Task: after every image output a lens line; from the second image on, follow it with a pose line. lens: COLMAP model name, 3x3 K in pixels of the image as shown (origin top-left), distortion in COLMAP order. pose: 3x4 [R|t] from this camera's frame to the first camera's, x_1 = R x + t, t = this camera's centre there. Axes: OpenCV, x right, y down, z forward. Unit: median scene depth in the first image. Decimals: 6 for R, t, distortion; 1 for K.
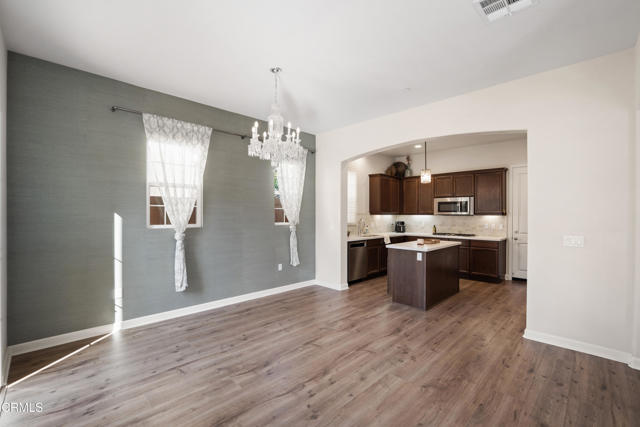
lens RADIAL K [[275.3, 0, 319.1], [0, 275.3, 217.1], [0, 0, 1]] dist [-0.019752, -0.000046]
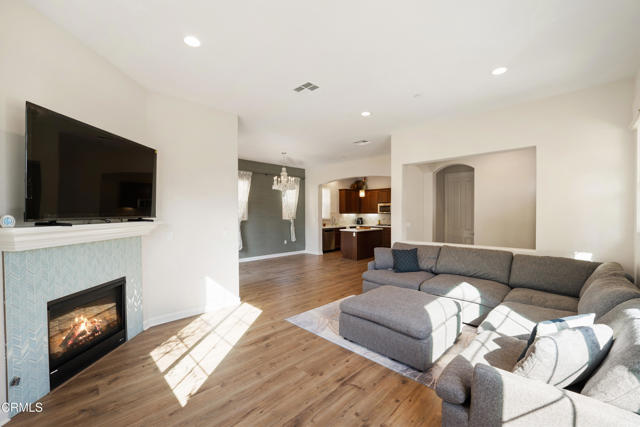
lens RADIAL K [[262.2, 0, 317.8], [0, 262.2, 214.7], [0, 0, 1]] dist [-0.022481, -0.000097]
pose [[0.999946, -0.002490, -0.010124, 0.093321], [0.002497, 0.999997, 0.000701, -0.004086], [0.010122, -0.000726, 0.999949, -0.755810]]
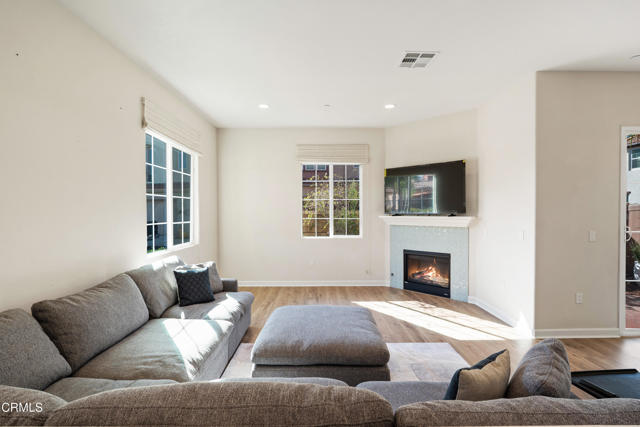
lens RADIAL K [[306.3, 0, 324.0], [0, 306.3, 215.4], [0, 0, 1]] dist [-0.013266, -0.000216]
pose [[-0.703710, 0.008921, -0.710431, 0.639889], [-0.003454, 0.999866, 0.015977, -0.005757], [0.710479, 0.013697, -0.703585, 0.202530]]
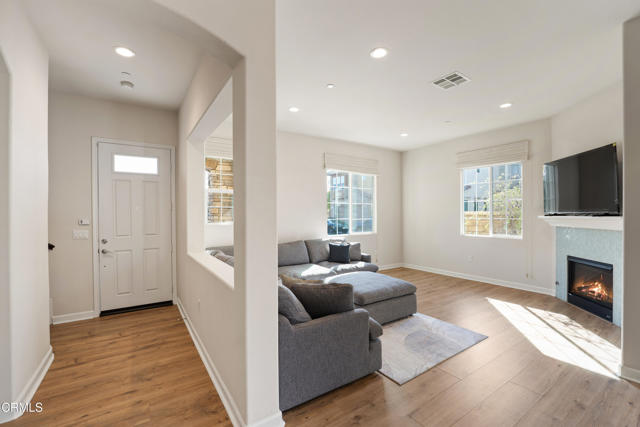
lens RADIAL K [[275.3, 0, 318.8], [0, 275.3, 214.1], [0, 0, 1]] dist [-0.019752, -0.000046]
pose [[-0.980627, -0.000519, 0.195883, 0.247215], [0.000281, 0.999992, 0.004057, 0.003177], [-0.195884, 0.004033, -0.980619, 0.591662]]
